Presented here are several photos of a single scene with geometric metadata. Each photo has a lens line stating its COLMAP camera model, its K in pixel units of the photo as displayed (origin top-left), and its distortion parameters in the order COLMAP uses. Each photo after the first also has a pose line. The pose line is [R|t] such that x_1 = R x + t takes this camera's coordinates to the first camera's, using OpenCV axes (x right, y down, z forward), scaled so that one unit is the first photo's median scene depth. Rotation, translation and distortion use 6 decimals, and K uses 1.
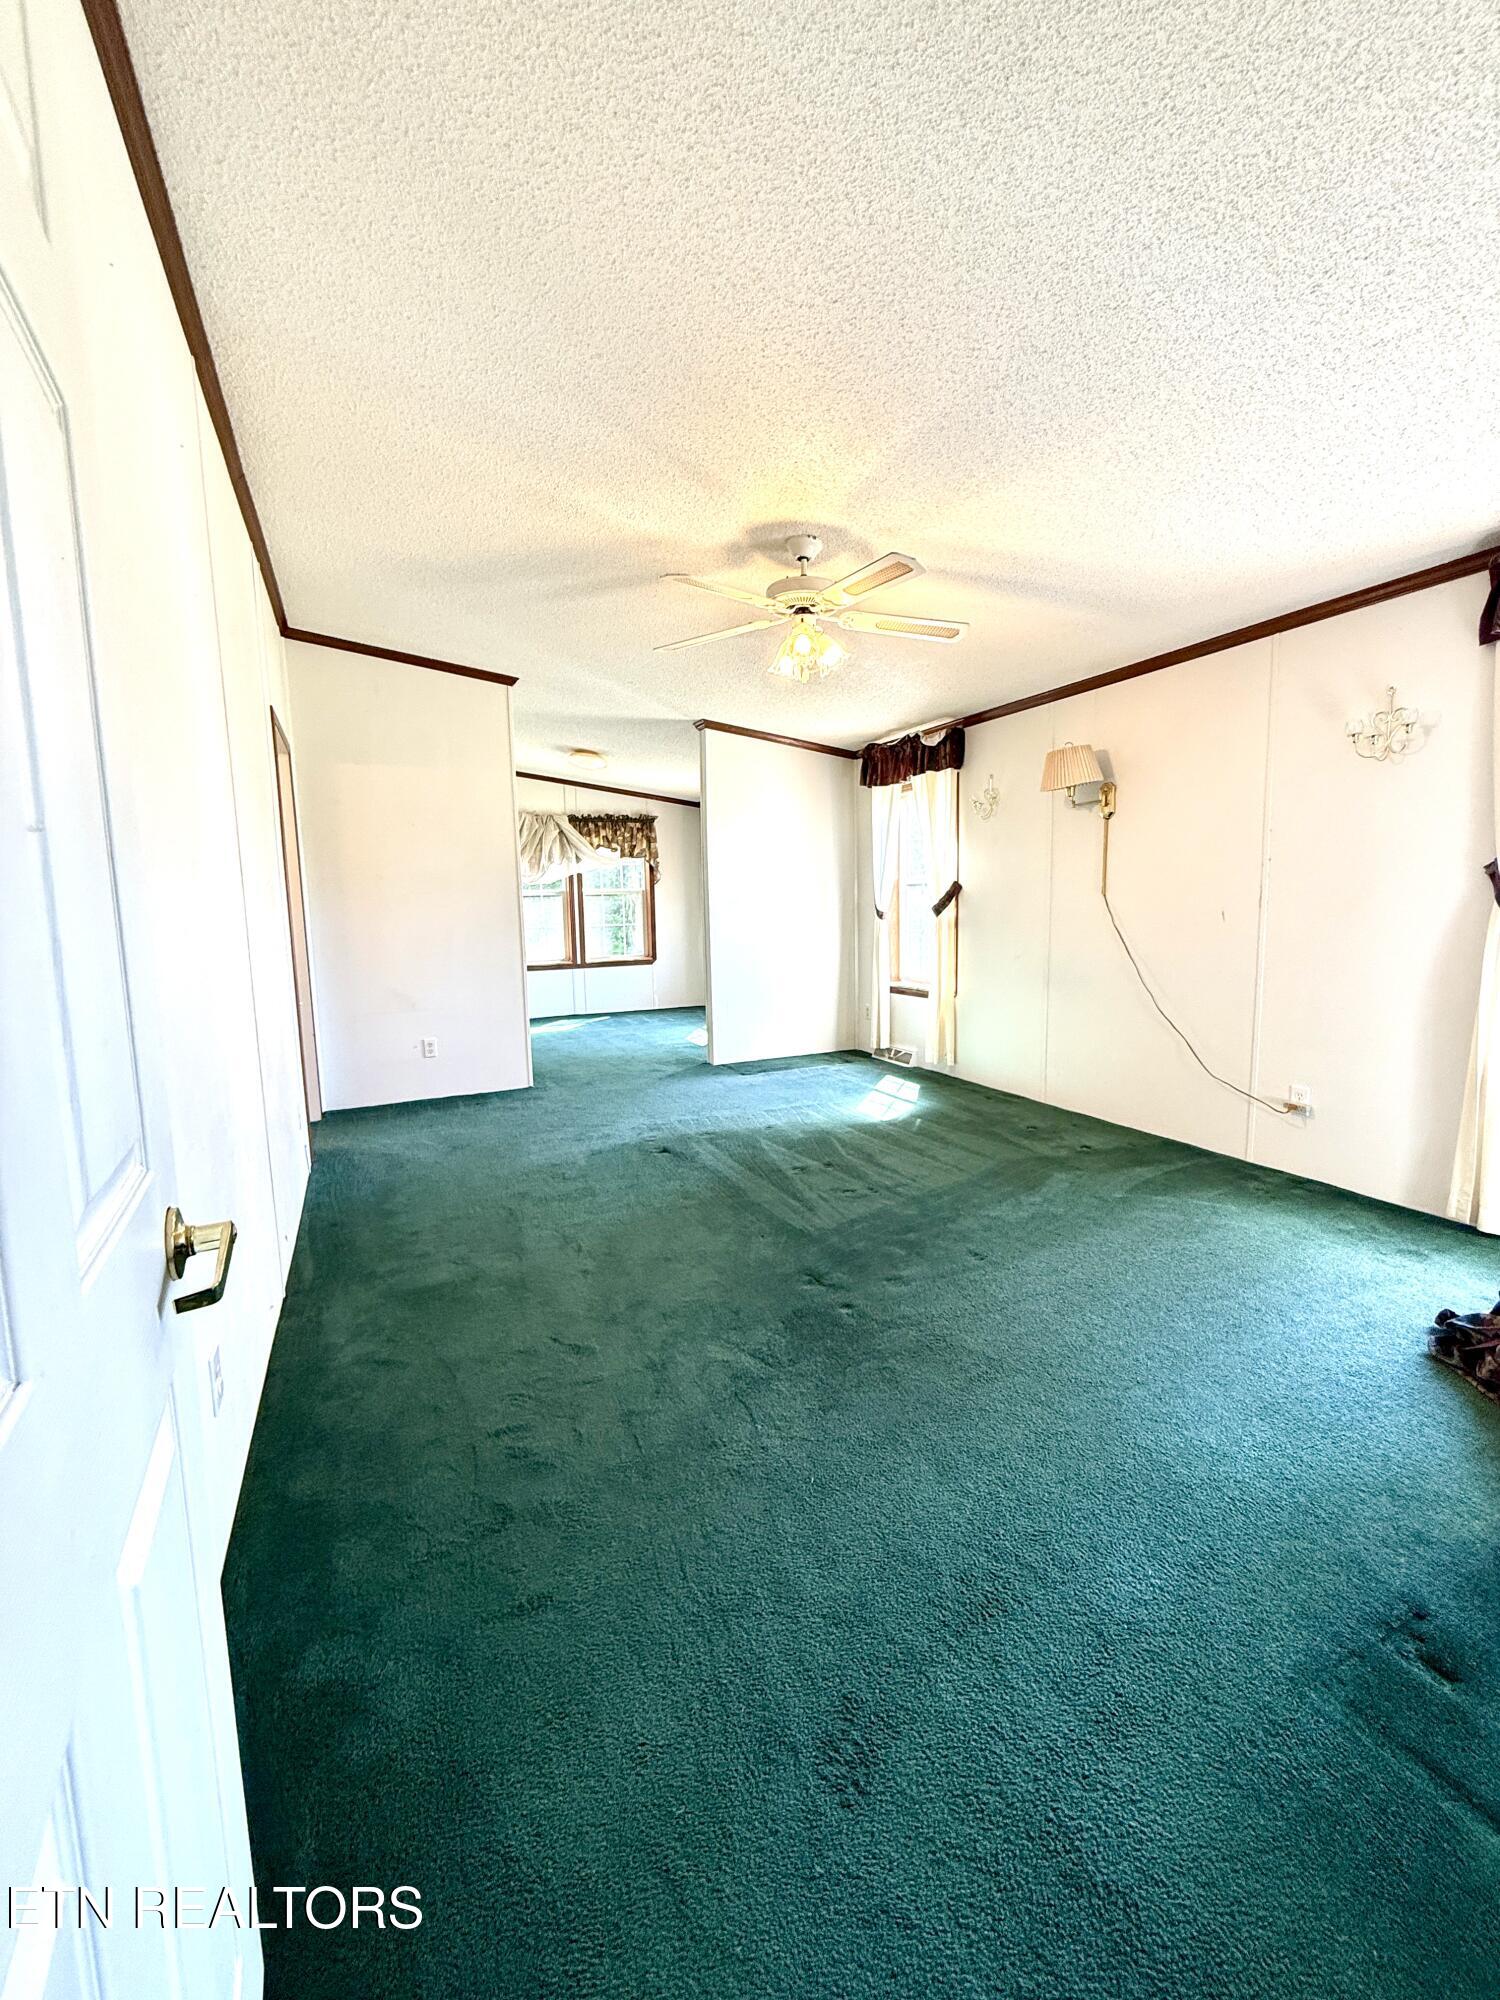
lens RADIAL K [[802.4, 0, 753.5], [0, 802.4, 1001.6], [0, 0, 1]] dist [-0.000375, 0.000133]
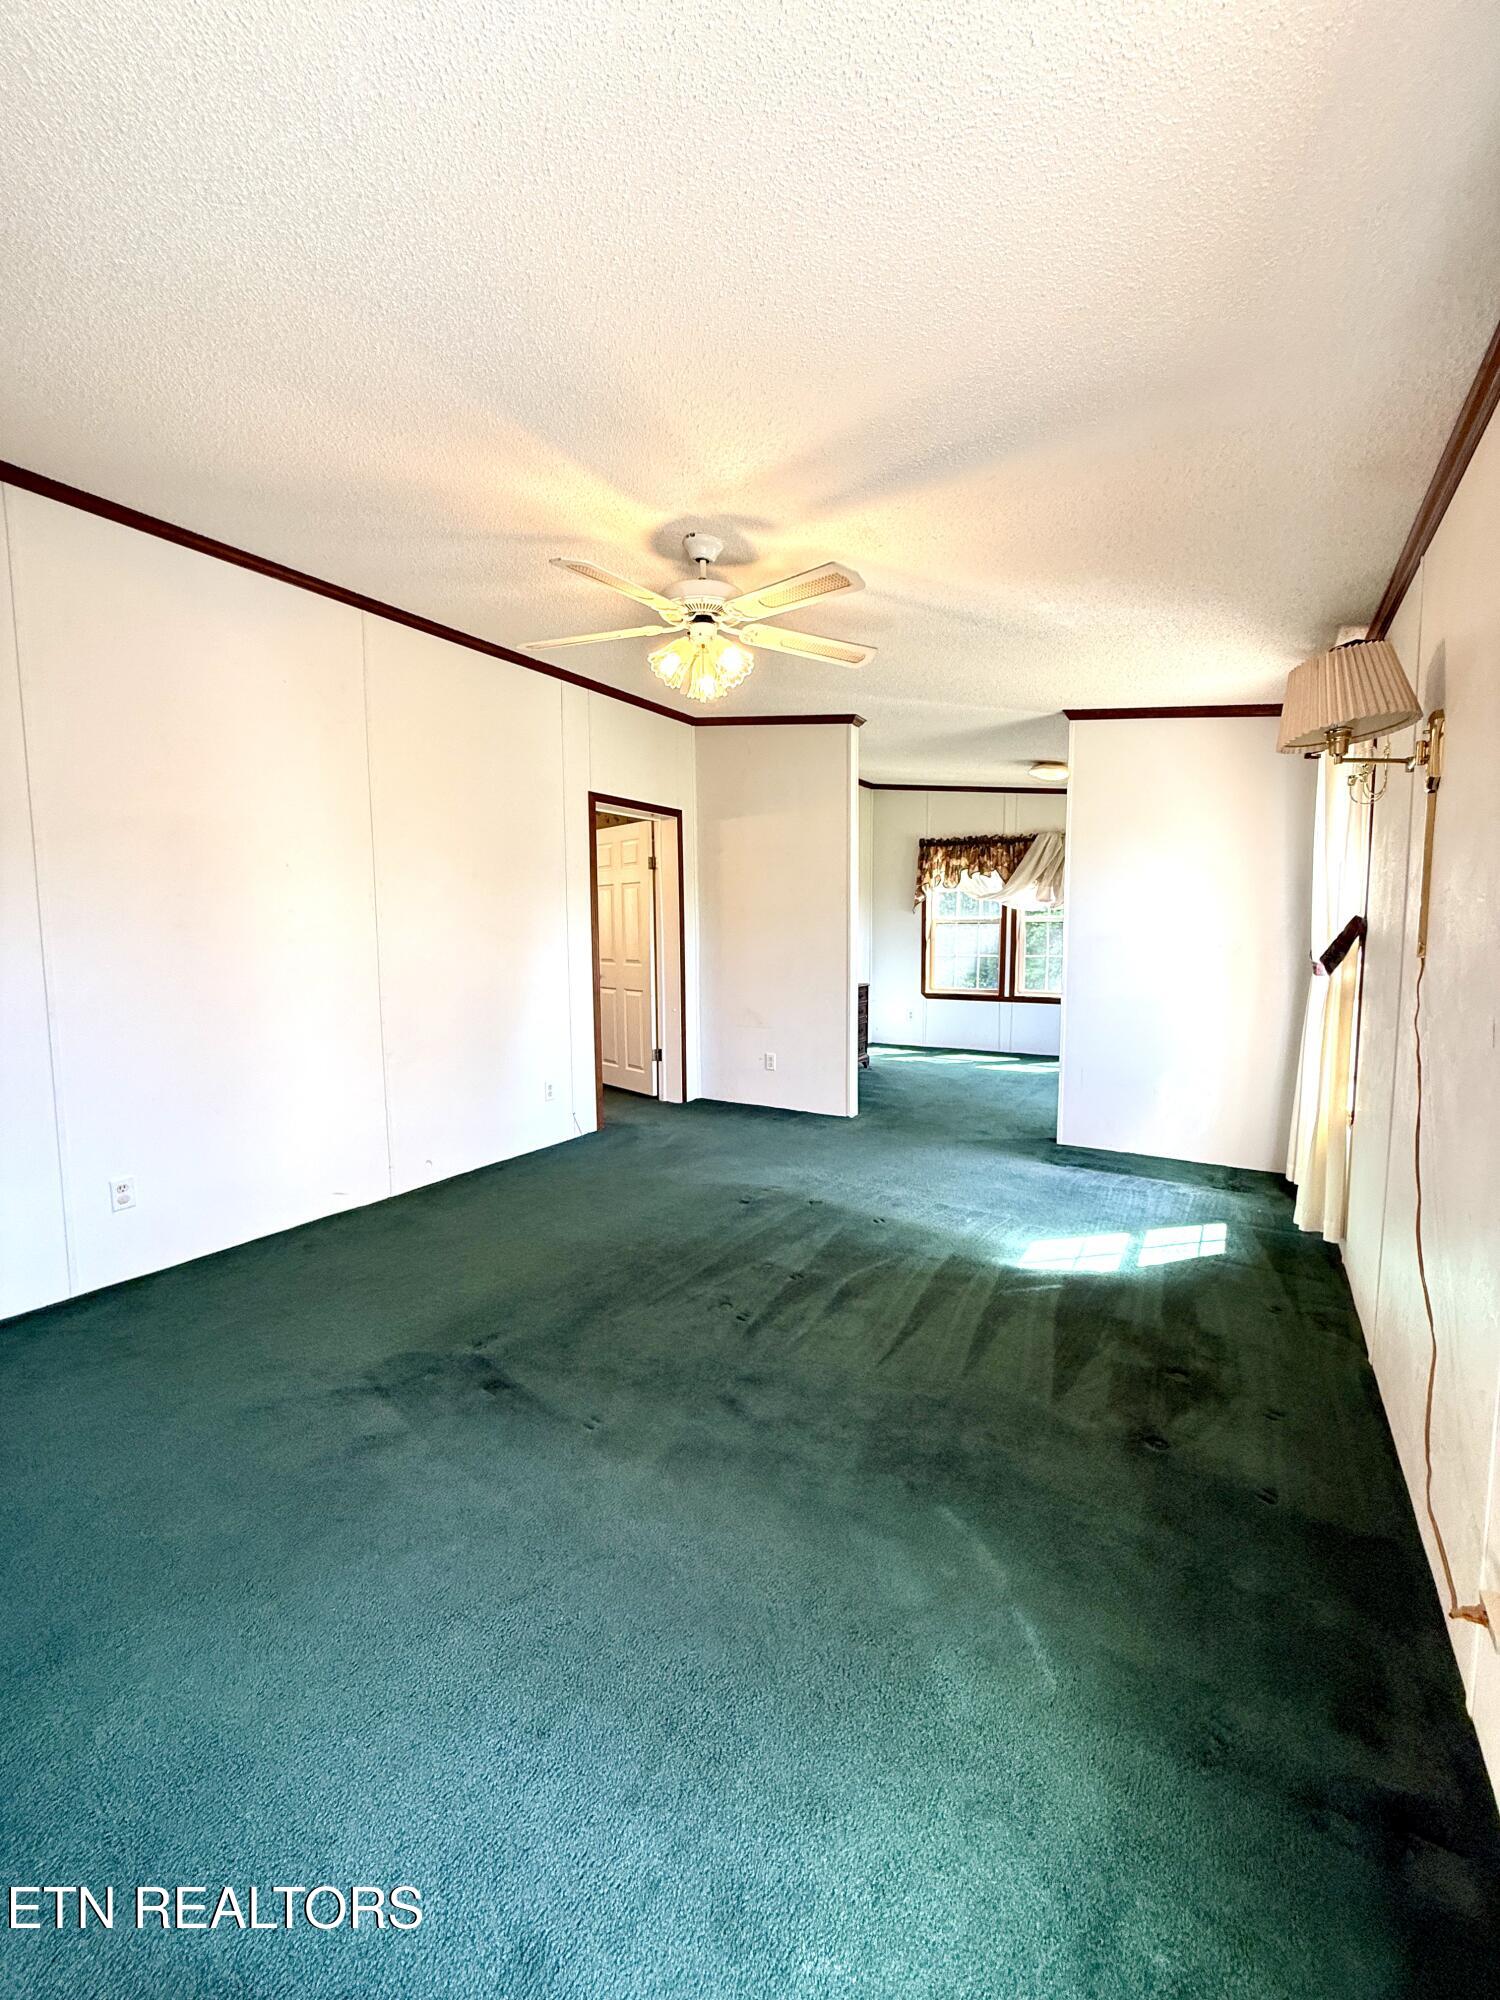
lens RADIAL K [[802.4, 0, 753.5], [0, 802.4, 1001.6], [0, 0, 1]] dist [-0.000375, 0.000133]
pose [[0.523181, 0.093359, -0.847092, 0.646881], [-0.094762, 0.994190, 0.051044, -0.098026], [0.846937, 0.053567, 0.528989, 0.455861]]
